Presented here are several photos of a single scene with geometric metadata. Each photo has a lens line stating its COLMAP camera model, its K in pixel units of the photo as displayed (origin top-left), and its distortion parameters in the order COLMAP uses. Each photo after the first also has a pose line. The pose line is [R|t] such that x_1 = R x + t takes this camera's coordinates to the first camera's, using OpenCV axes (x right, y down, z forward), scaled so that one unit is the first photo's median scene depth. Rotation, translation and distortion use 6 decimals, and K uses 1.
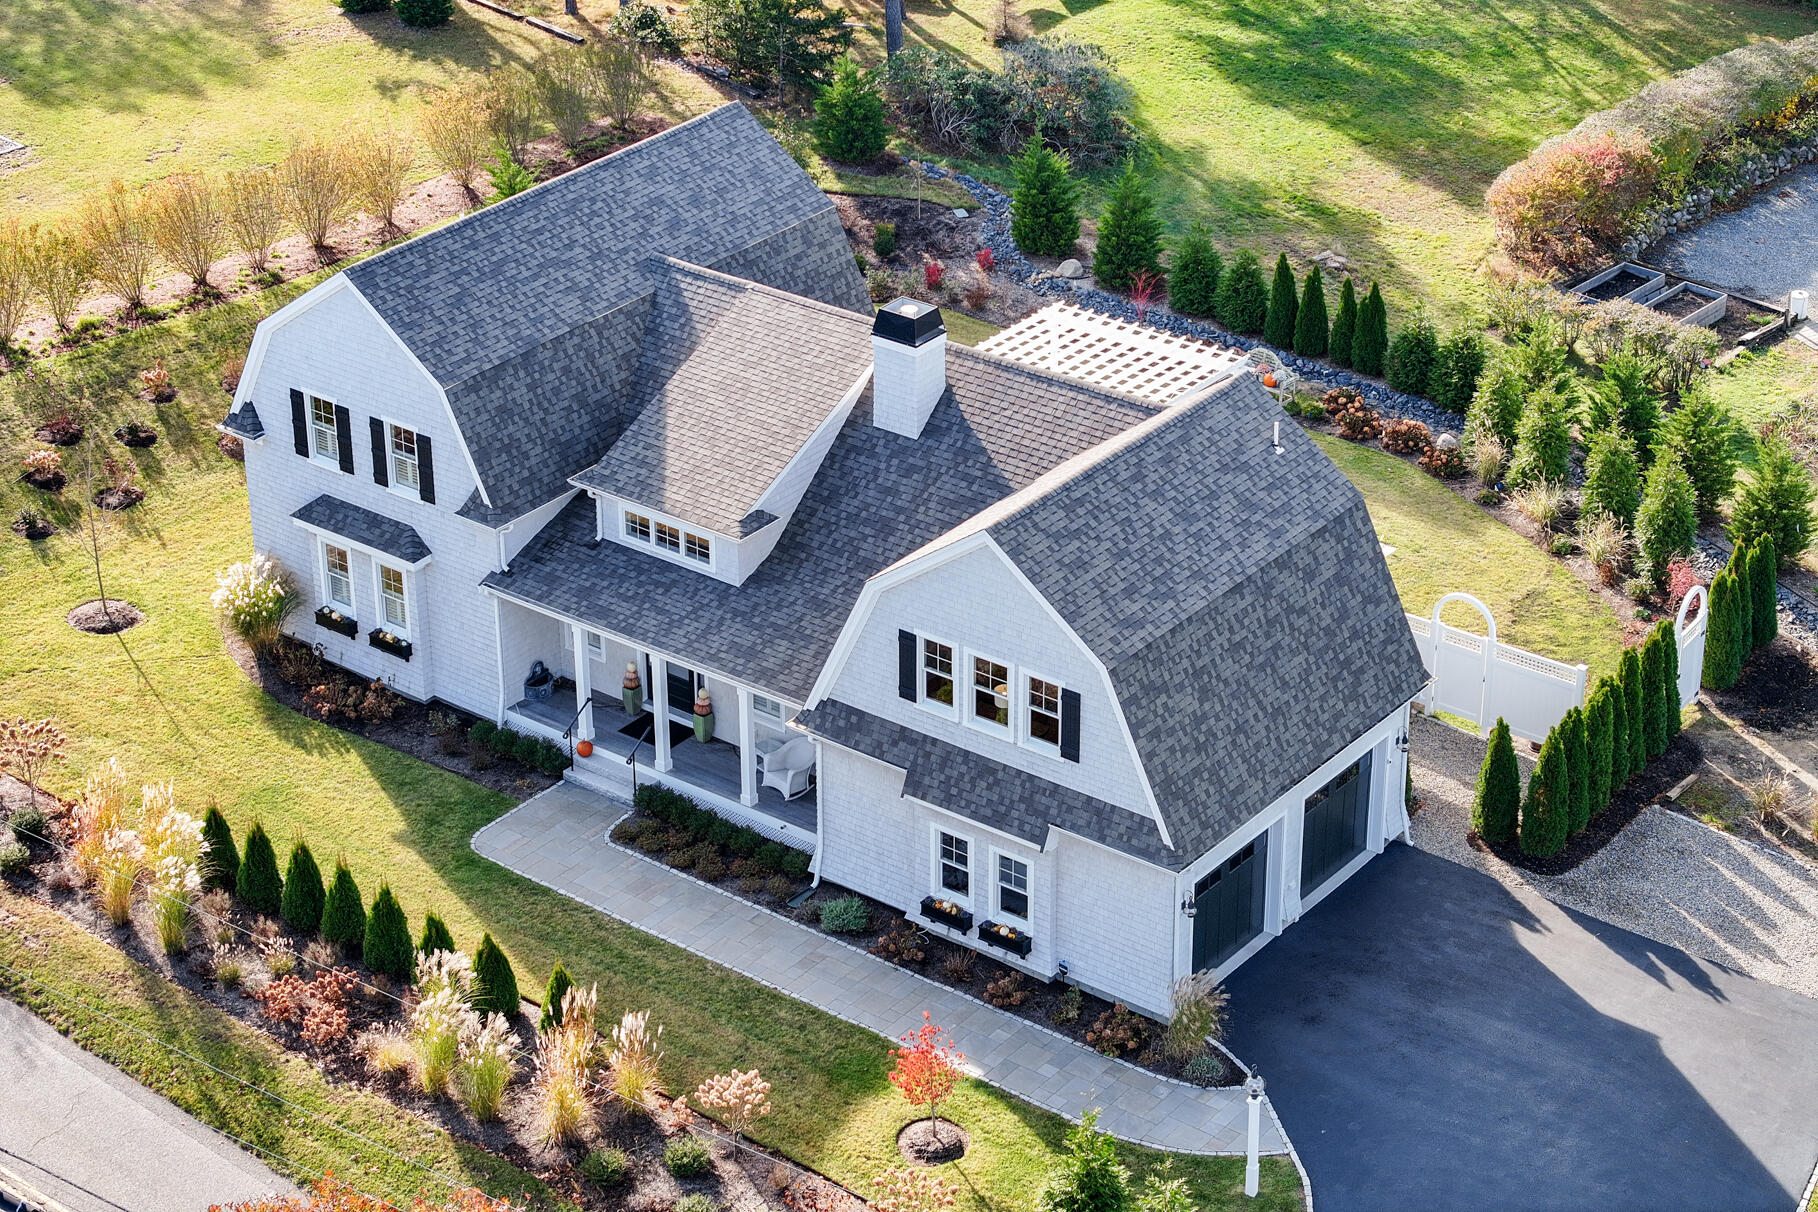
lens RADIAL K [[3527.8, 0, 909.0], [0, 3527.8, 606.0], [0, 0, 1]] dist [-0.129654, 0.124921]
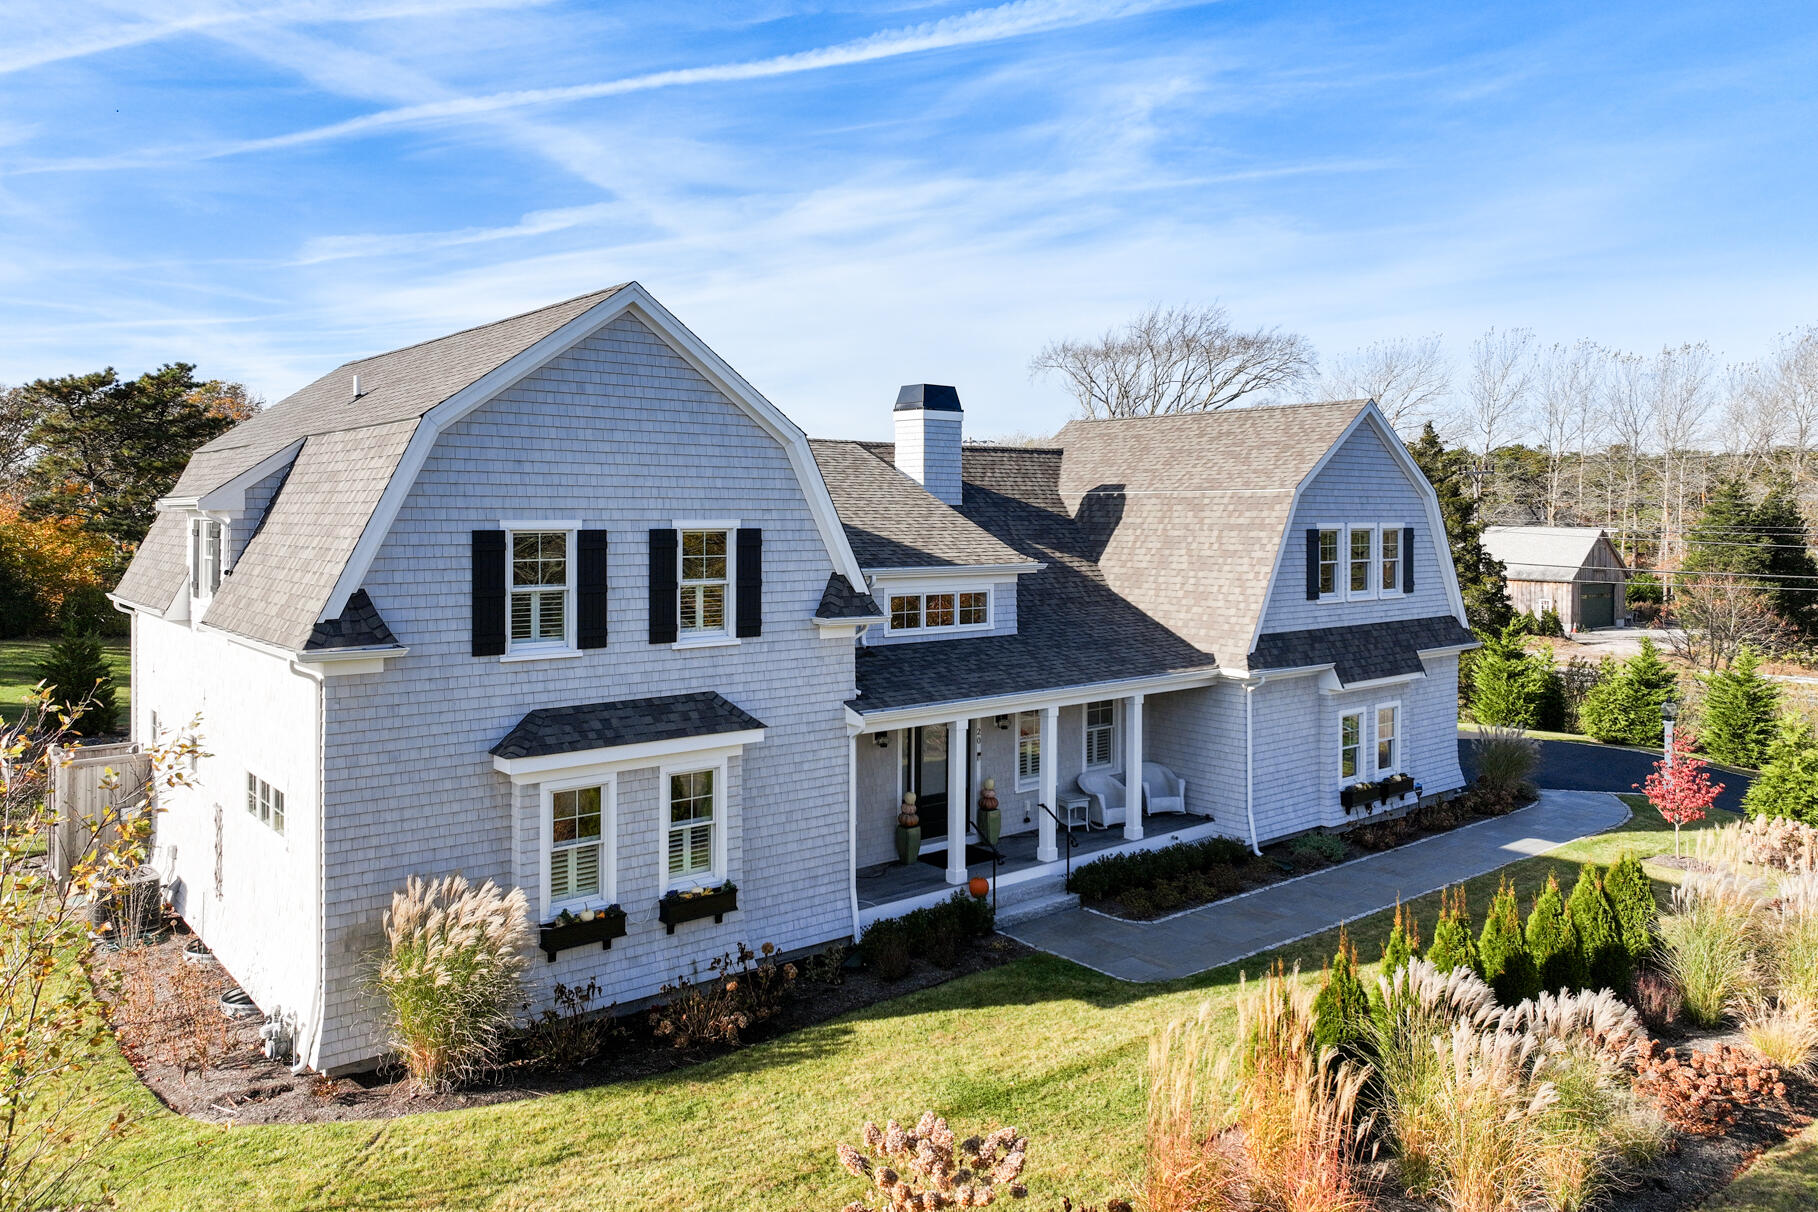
lens RADIAL K [[1299.9, 0, 934.9], [0, 1299.9, 604.1], [0, 0, 1]] dist [0.061620, 0.000280]
pose [[0.224678, -0.078184, 0.971291, -0.376892], [0.456797, 0.888916, -0.034113, -0.010291], [-0.860730, 0.451348, 0.235434, 0.916767]]
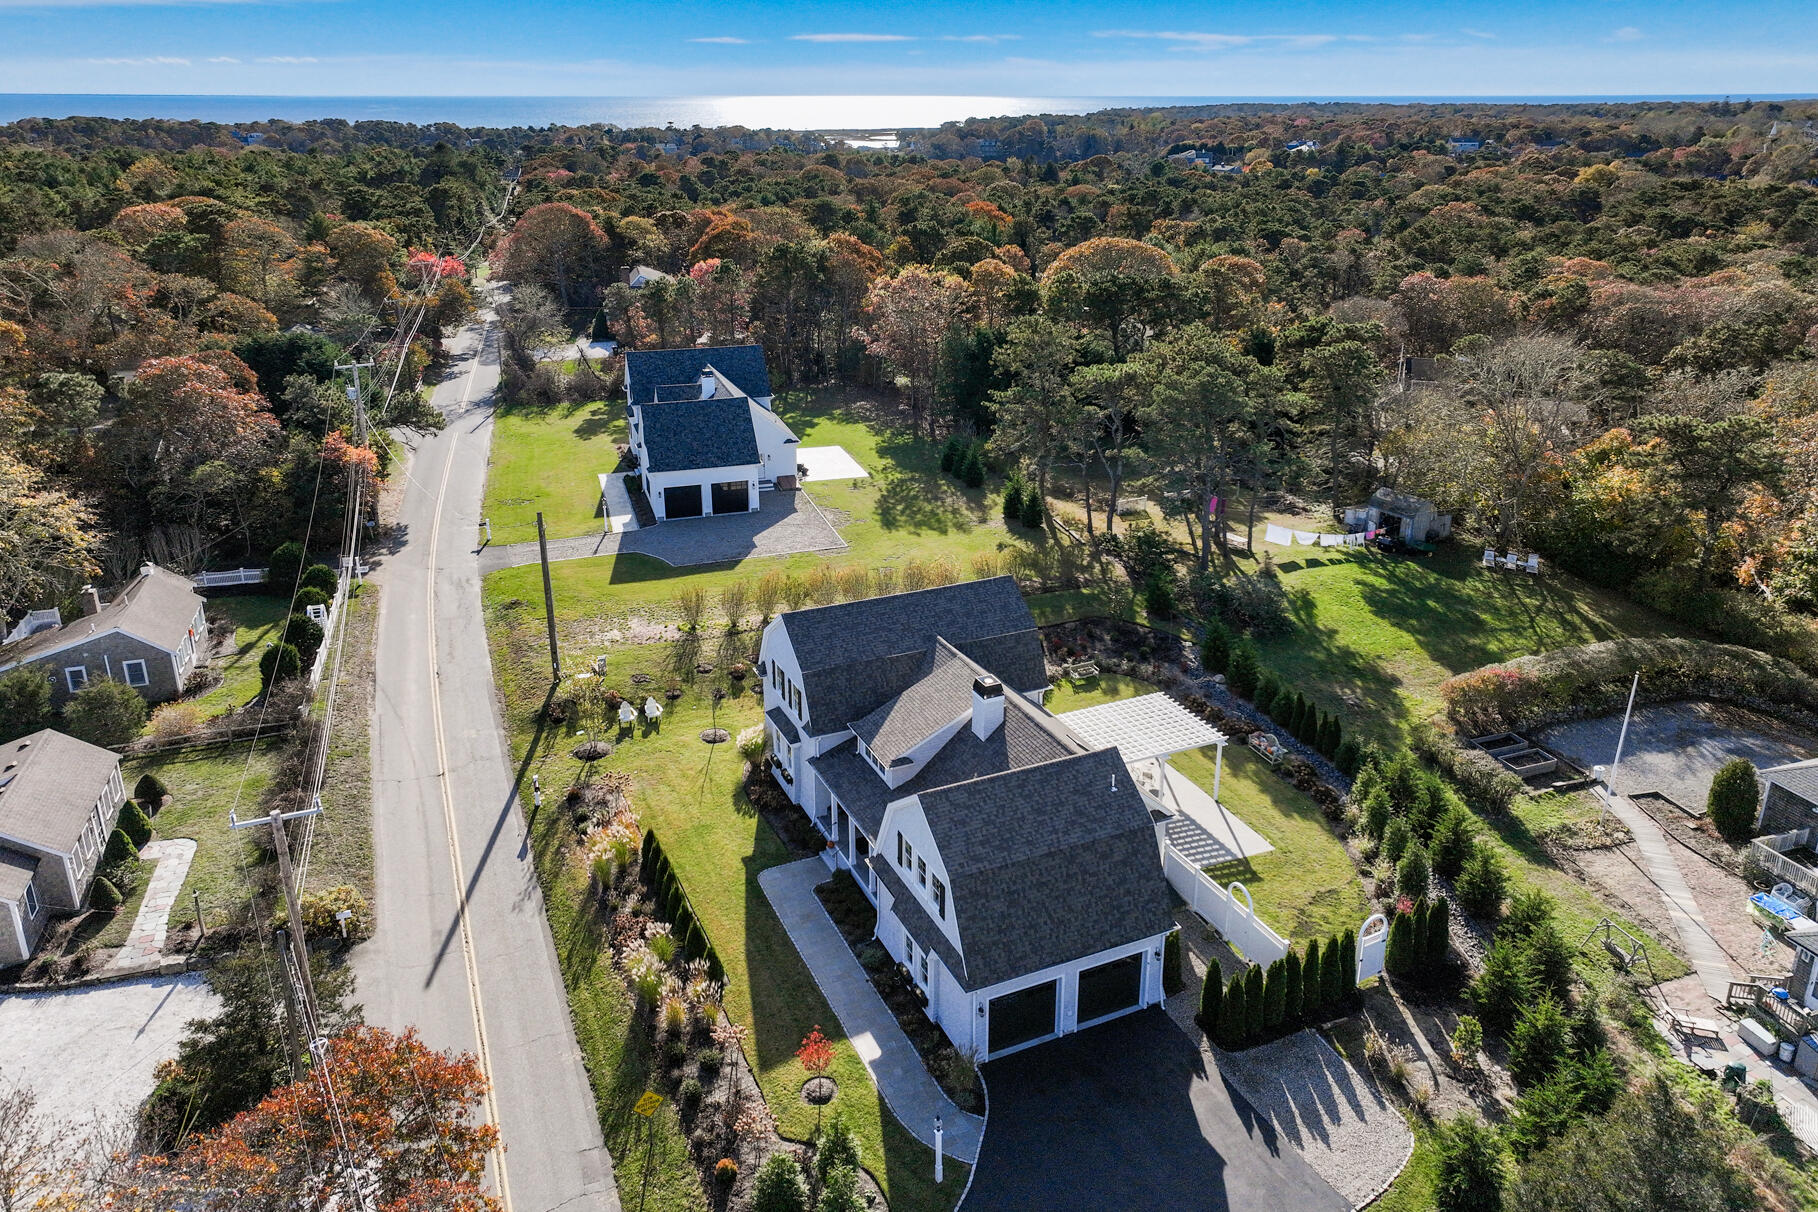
lens RADIAL K [[1299.9, 0, 934.9], [0, 1299.9, 604.1], [0, 0, 1]] dist [0.061620, 0.000280]
pose [[0.890452, 0.179565, -0.418152, 0.283379], [-0.218201, 0.974817, -0.046045, -0.084199], [0.399354, 0.132242, 0.907209, 0.265810]]
